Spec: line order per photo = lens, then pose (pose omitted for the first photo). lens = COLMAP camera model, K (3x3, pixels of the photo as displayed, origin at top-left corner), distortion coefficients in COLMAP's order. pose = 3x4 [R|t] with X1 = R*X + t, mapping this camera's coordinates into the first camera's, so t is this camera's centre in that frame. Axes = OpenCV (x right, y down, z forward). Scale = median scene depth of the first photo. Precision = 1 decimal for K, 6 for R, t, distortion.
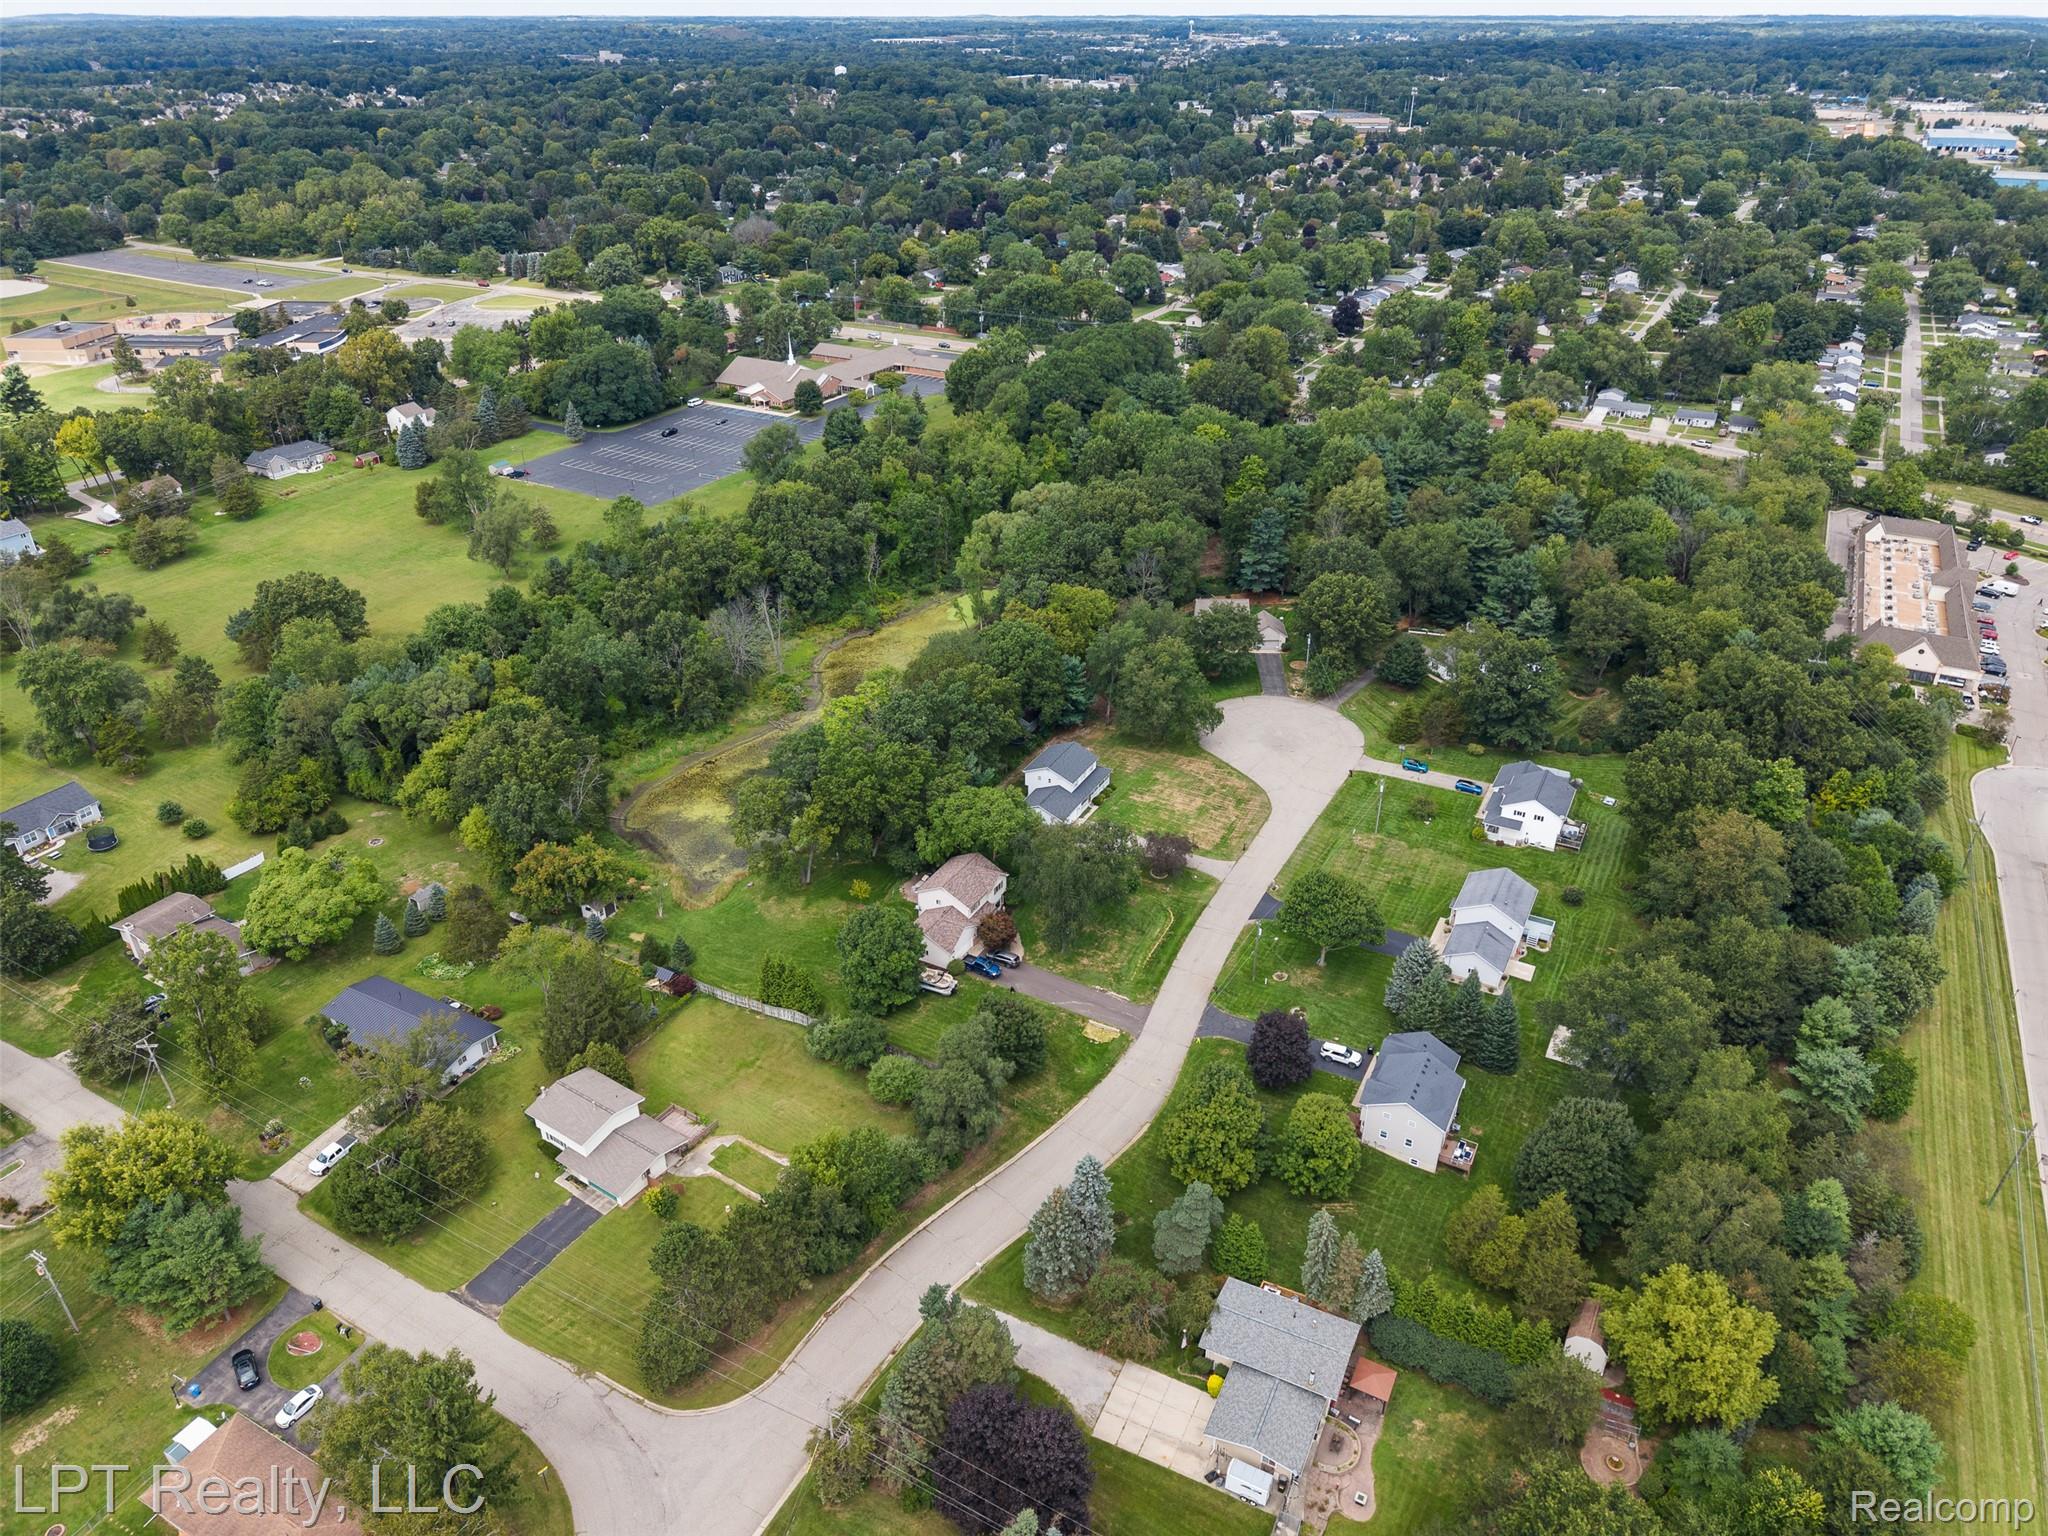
lens RADIAL K [[1378.0, 0, 1024.0], [0, 1378.0, 768.0], [0, 0, 1]] dist [0.013105, -0.007352]
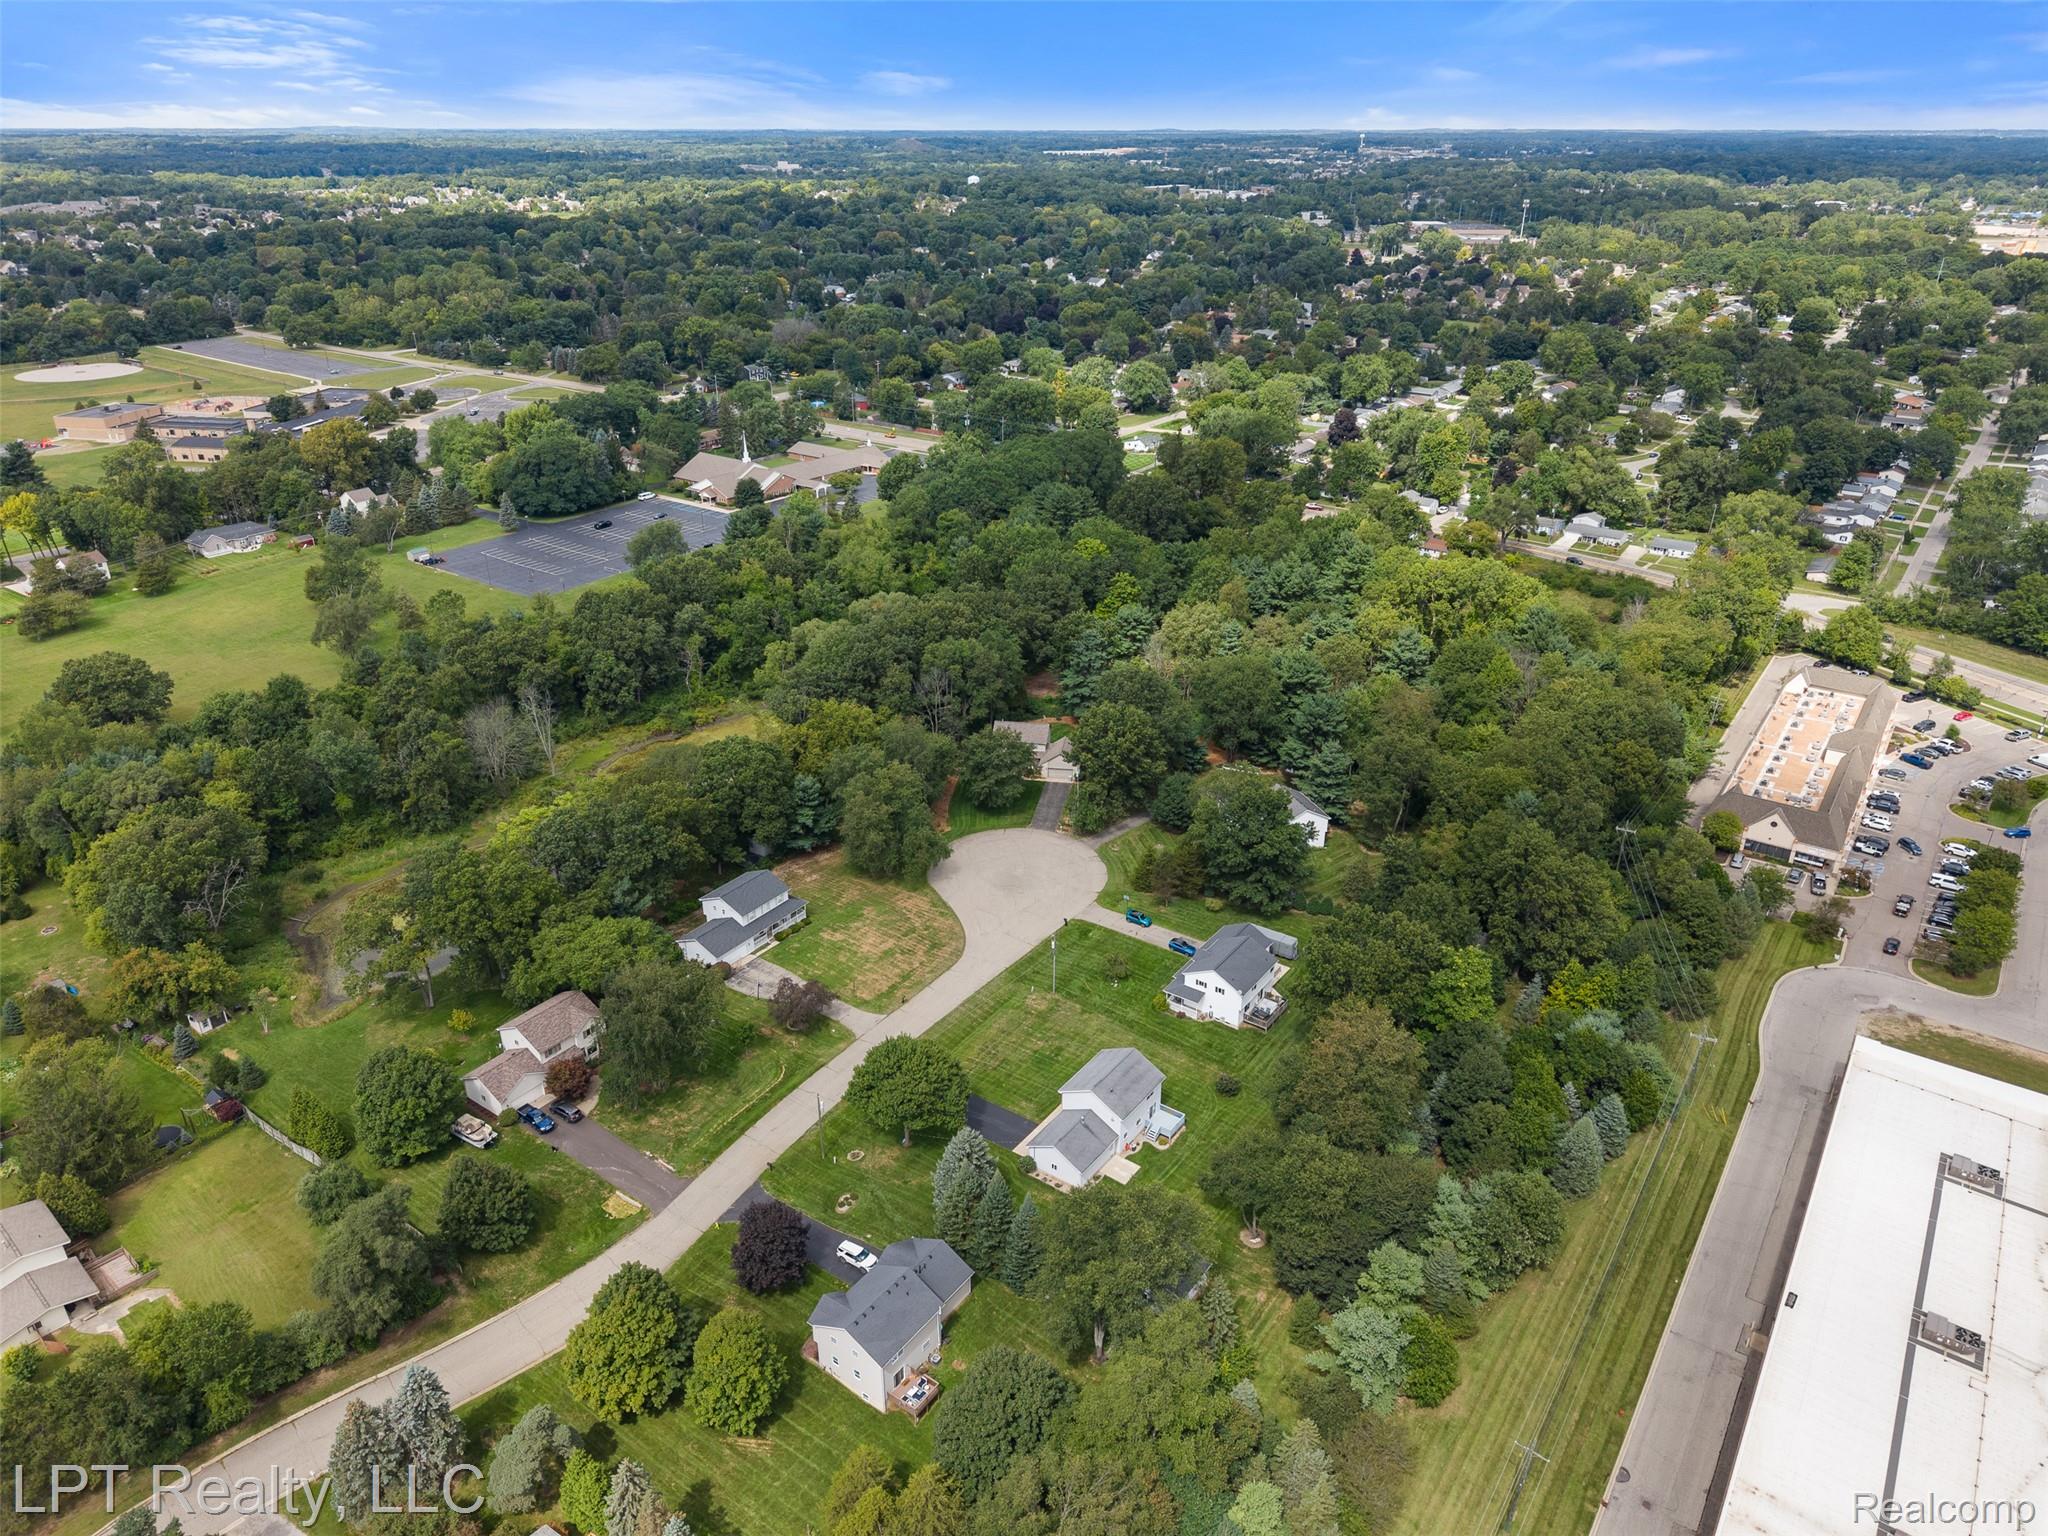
lens RADIAL K [[1378.0, 0, 1024.0], [0, 1378.0, 768.0], [0, 0, 1]] dist [0.013105, -0.007352]
pose [[0.992232, 0.053758, -0.112186, 0.204436], [-0.060984, 0.996211, -0.062007, -0.027170], [0.108428, 0.068367, 0.991751, 0.055158]]
